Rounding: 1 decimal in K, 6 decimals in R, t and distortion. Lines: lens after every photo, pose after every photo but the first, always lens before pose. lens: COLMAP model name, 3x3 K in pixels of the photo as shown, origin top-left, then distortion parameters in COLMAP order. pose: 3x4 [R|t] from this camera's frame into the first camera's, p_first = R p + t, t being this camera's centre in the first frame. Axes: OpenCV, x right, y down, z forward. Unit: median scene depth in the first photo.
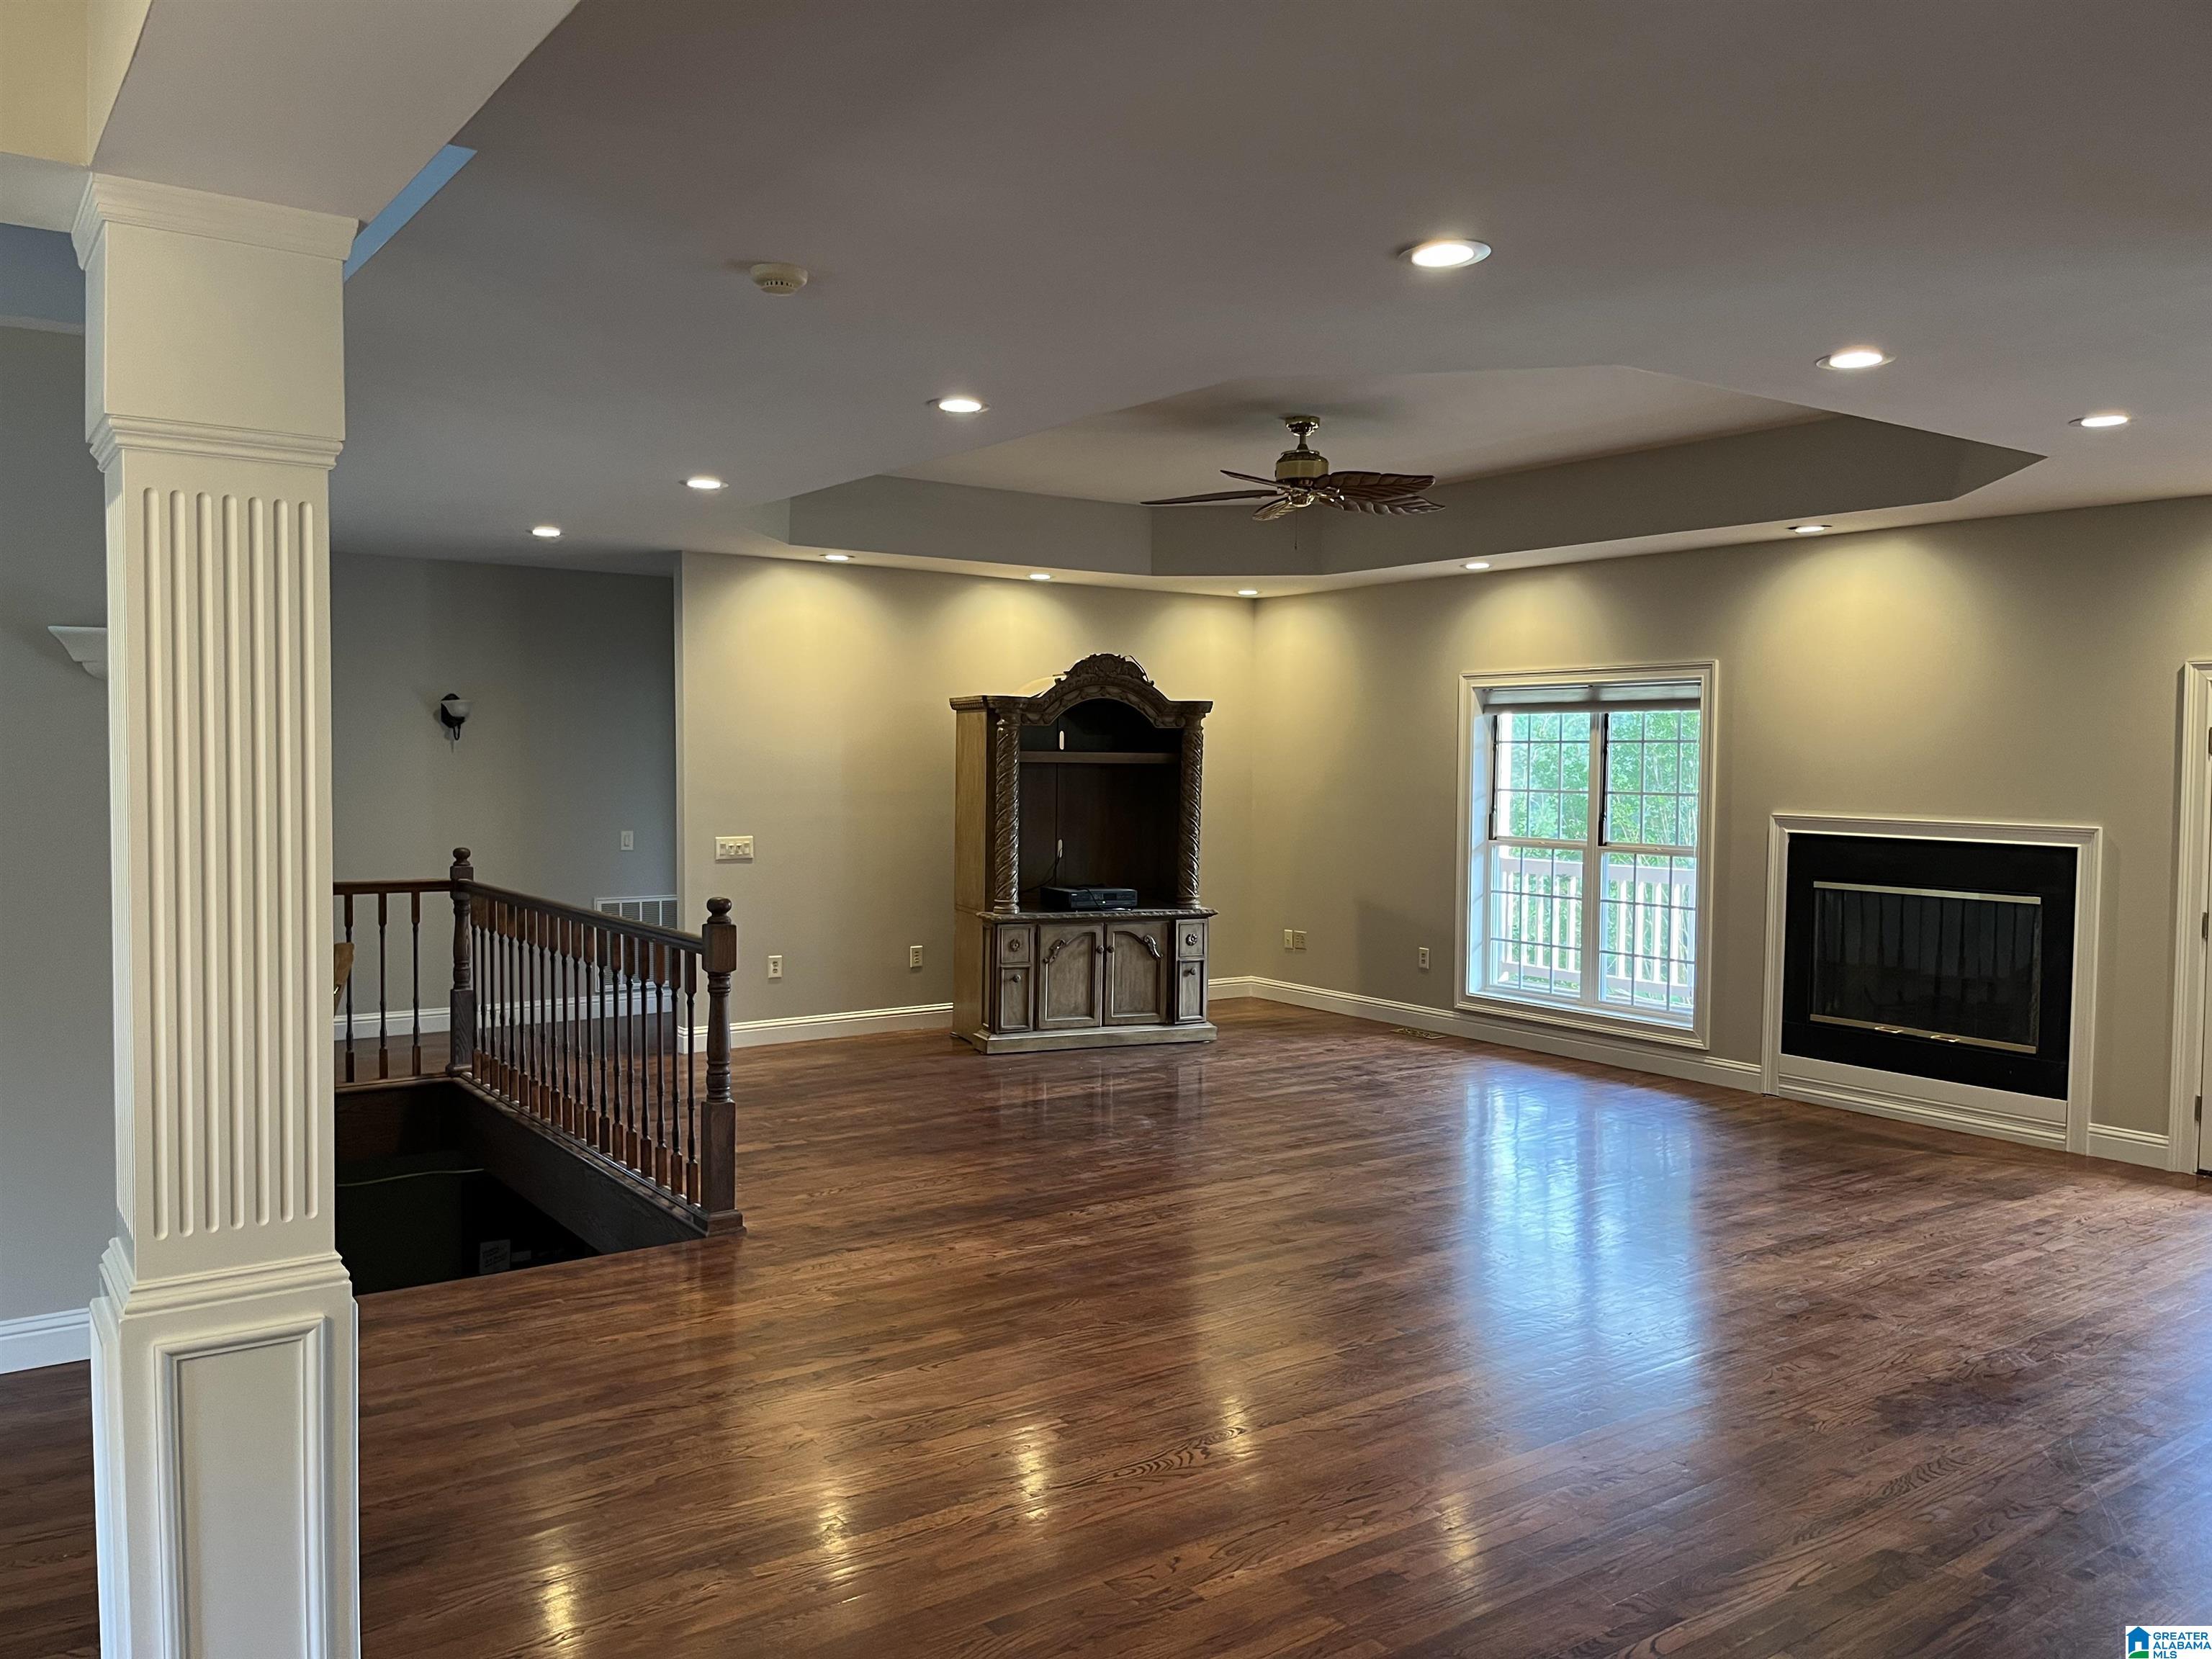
lens RADIAL K [[1669.7, 0, 1089.7], [0, 1669.7, 819.9], [0, 0, 1]] dist [0.050598, -0.062211]
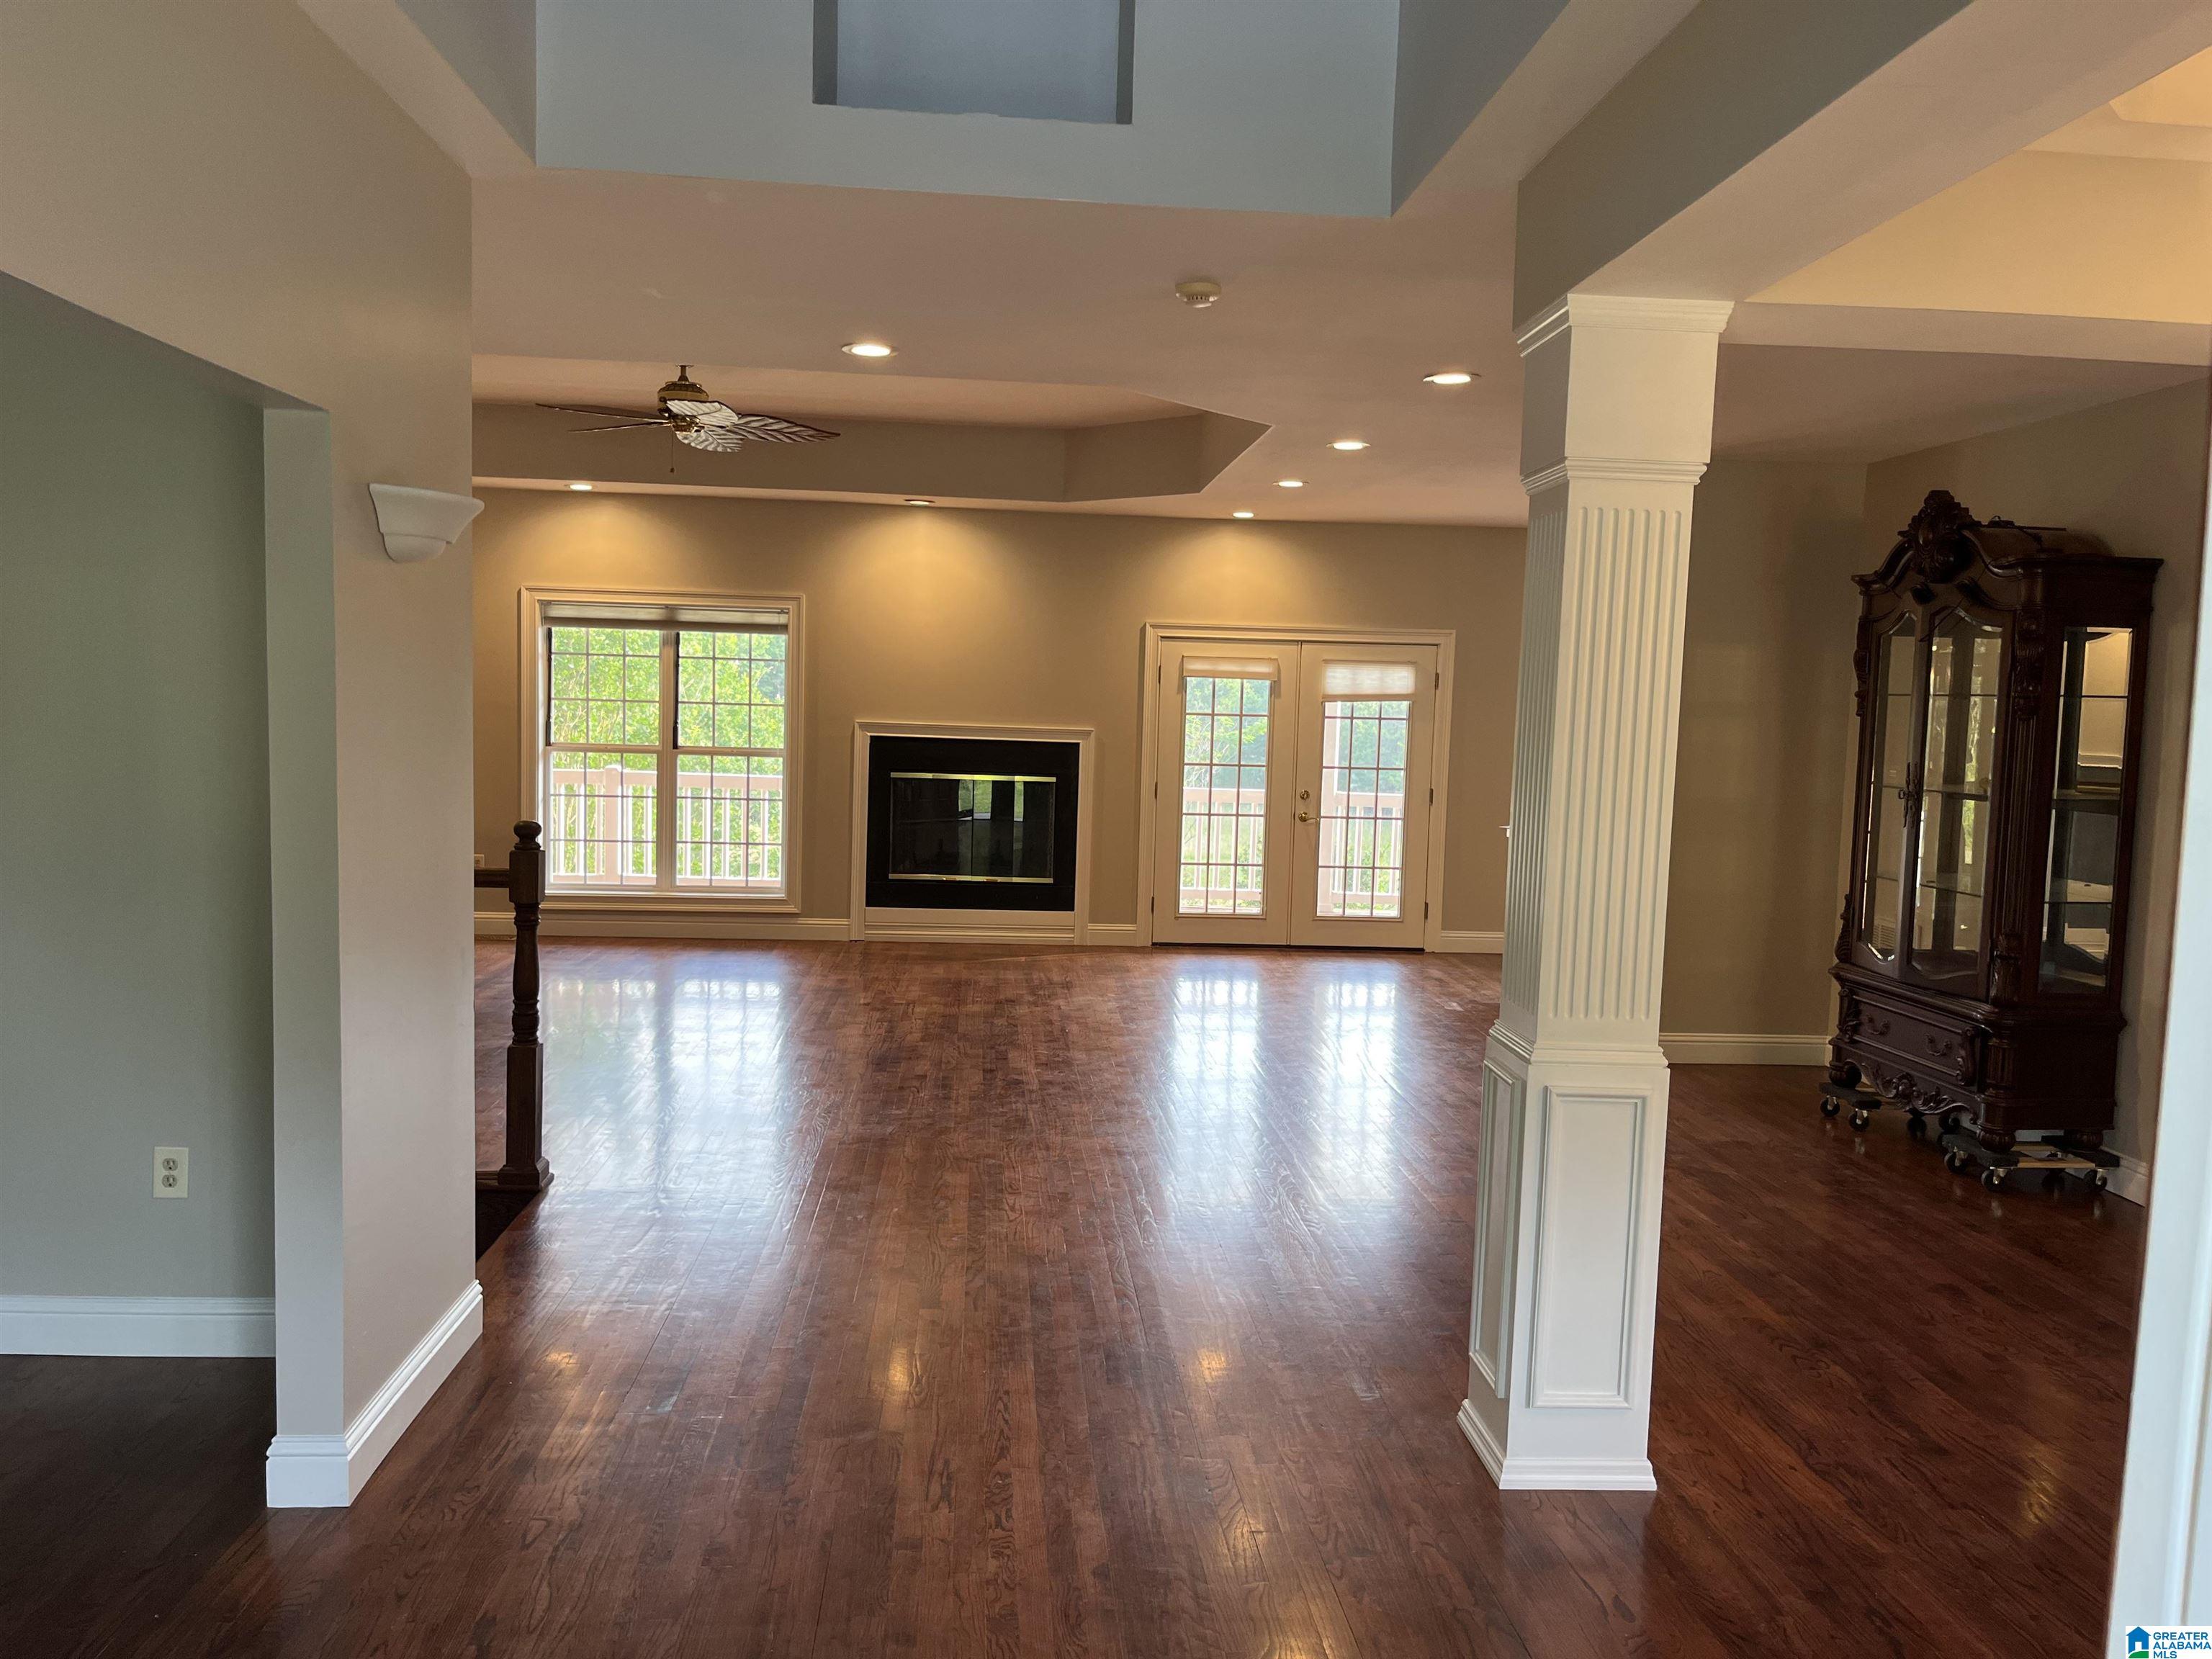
lens RADIAL K [[1669.7, 0, 1103.2], [0, 1669.7, 844.8], [0, 0, 1]] dist [0.050598, -0.062211]
pose [[0.509179, -0.068920, 0.857897, -0.568844], [0.007128, 0.997092, 0.075872, -0.004469], [-0.860631, -0.032518, 0.508189, 0.187265]]
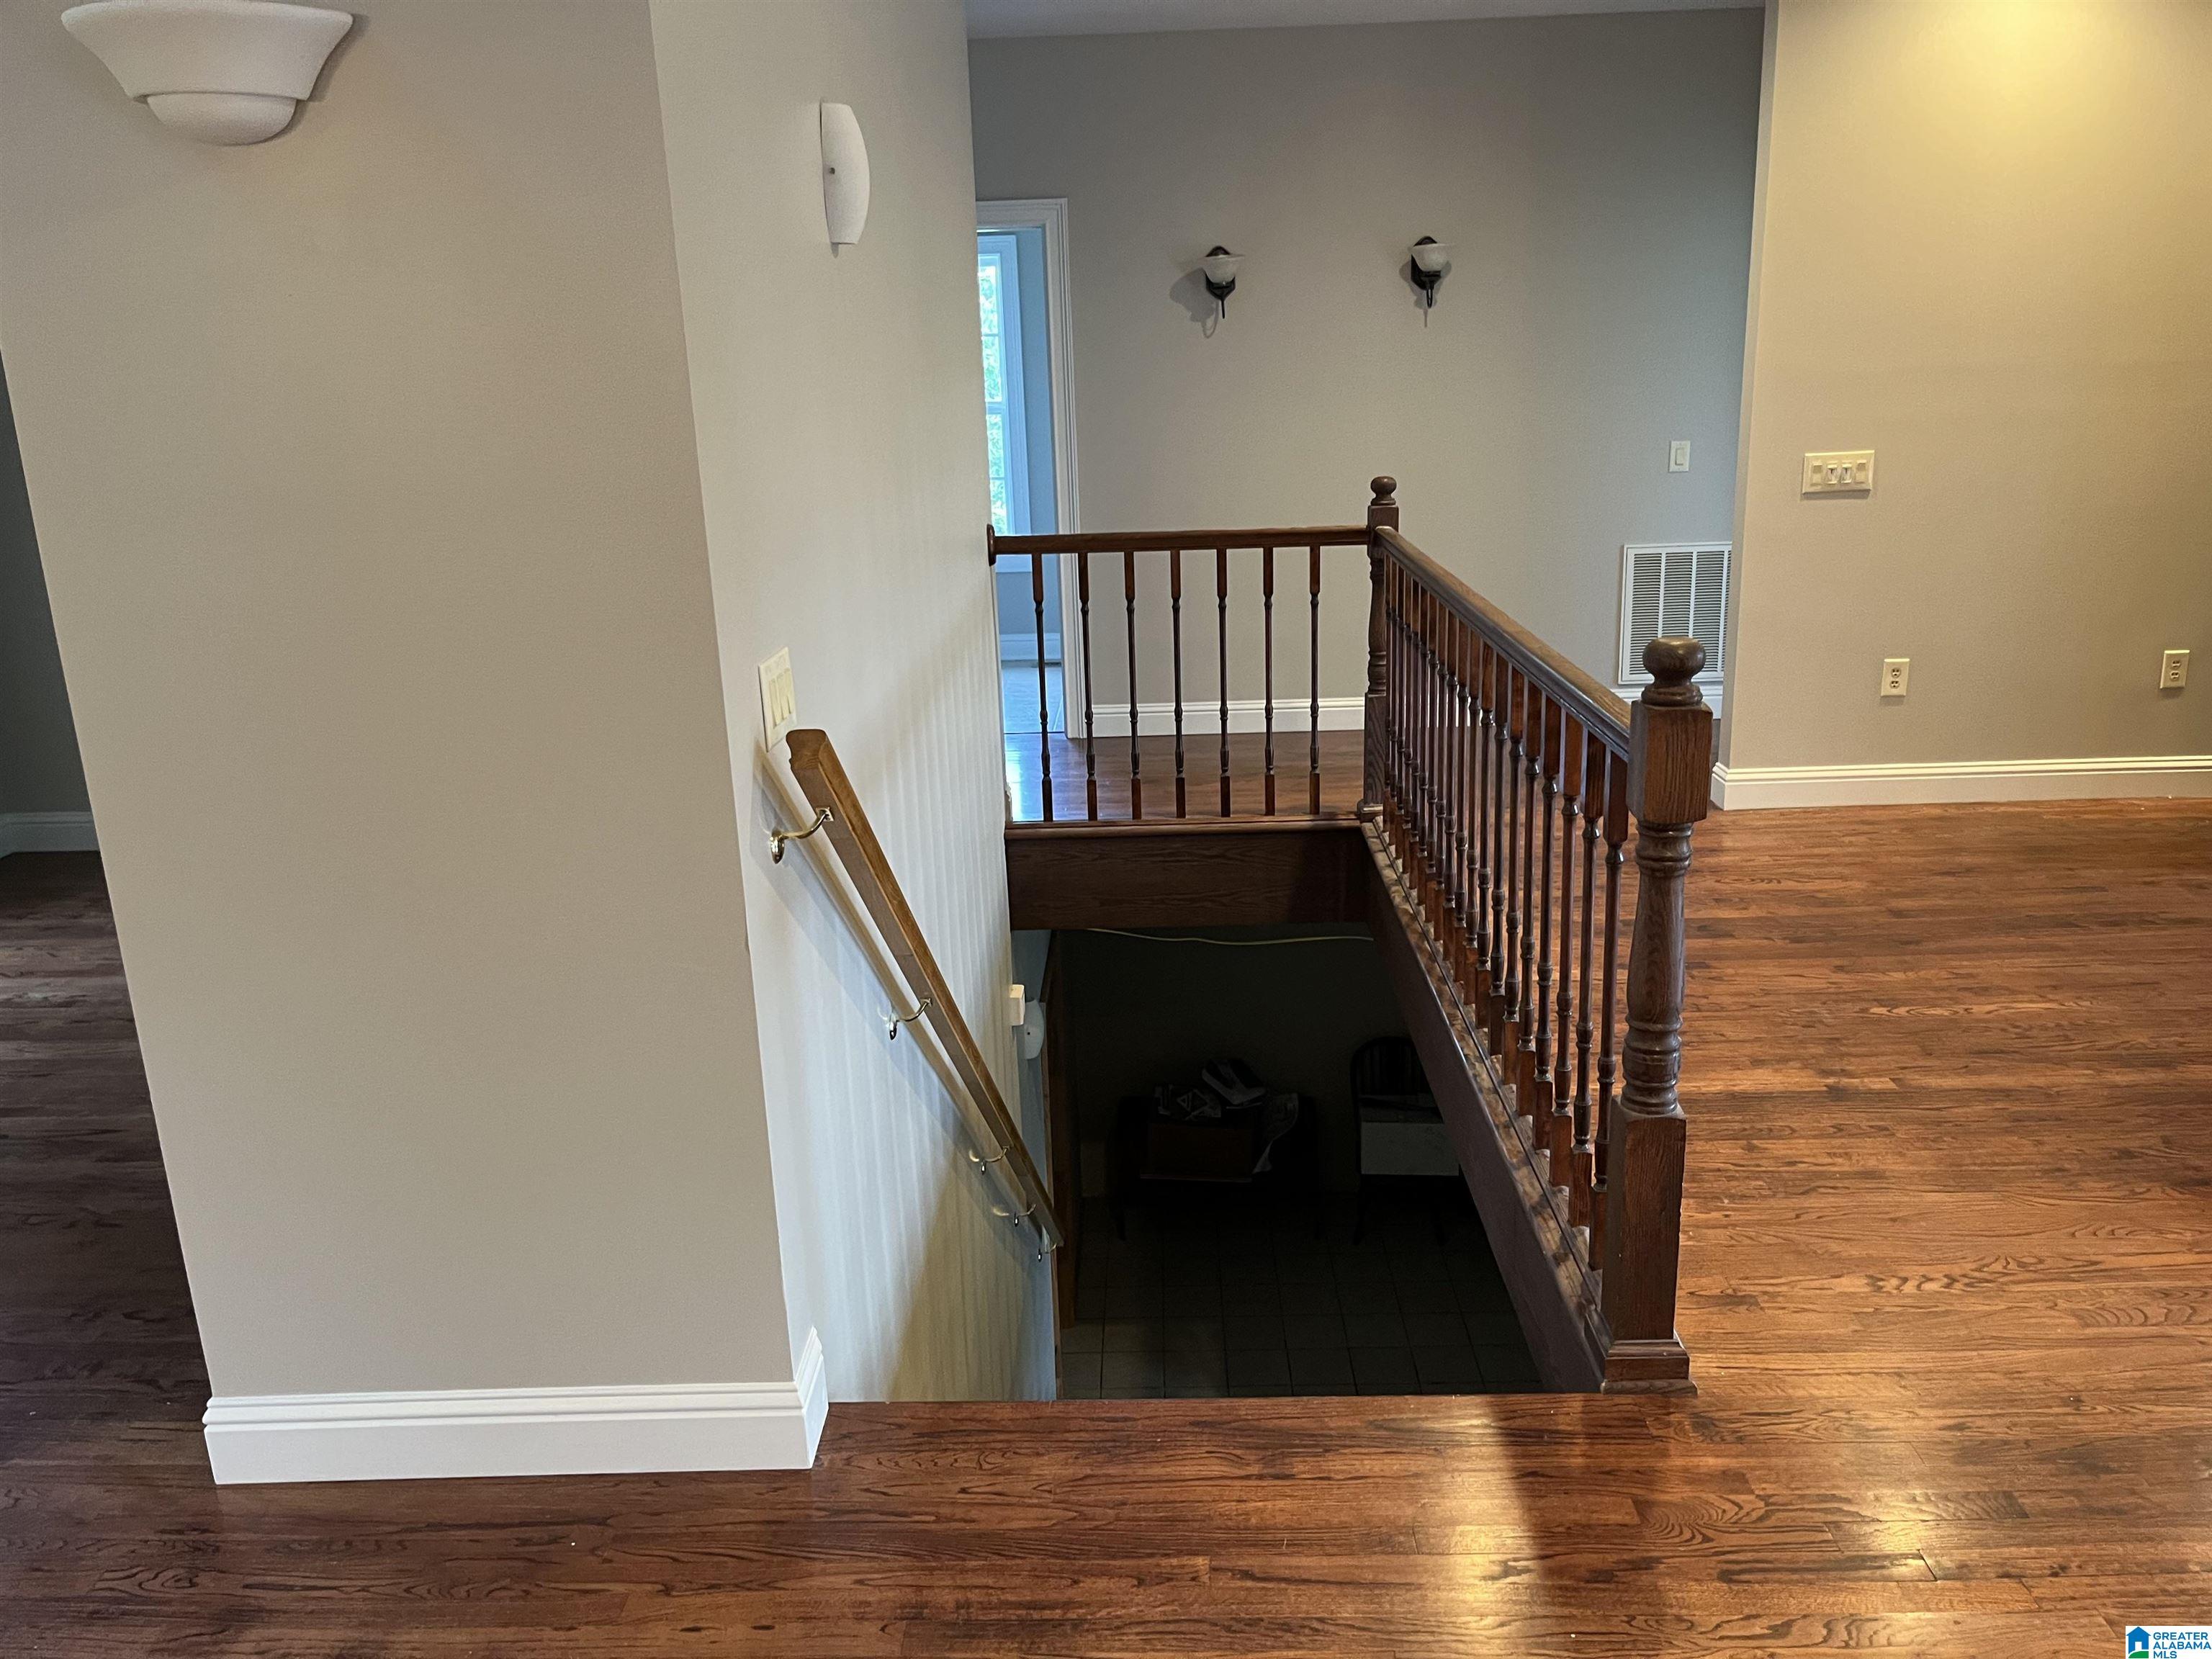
lens RADIAL K [[1669.7, 0, 1105.2], [0, 1669.7, 843.9], [0, 0, 1]] dist [0.050598, -0.062211]
pose [[0.796364, 0.131230, -0.590409, -0.057944], [0.020048, 0.969913, 0.242623, -0.005111], [0.604485, -0.205053, 0.769773, 0.404146]]
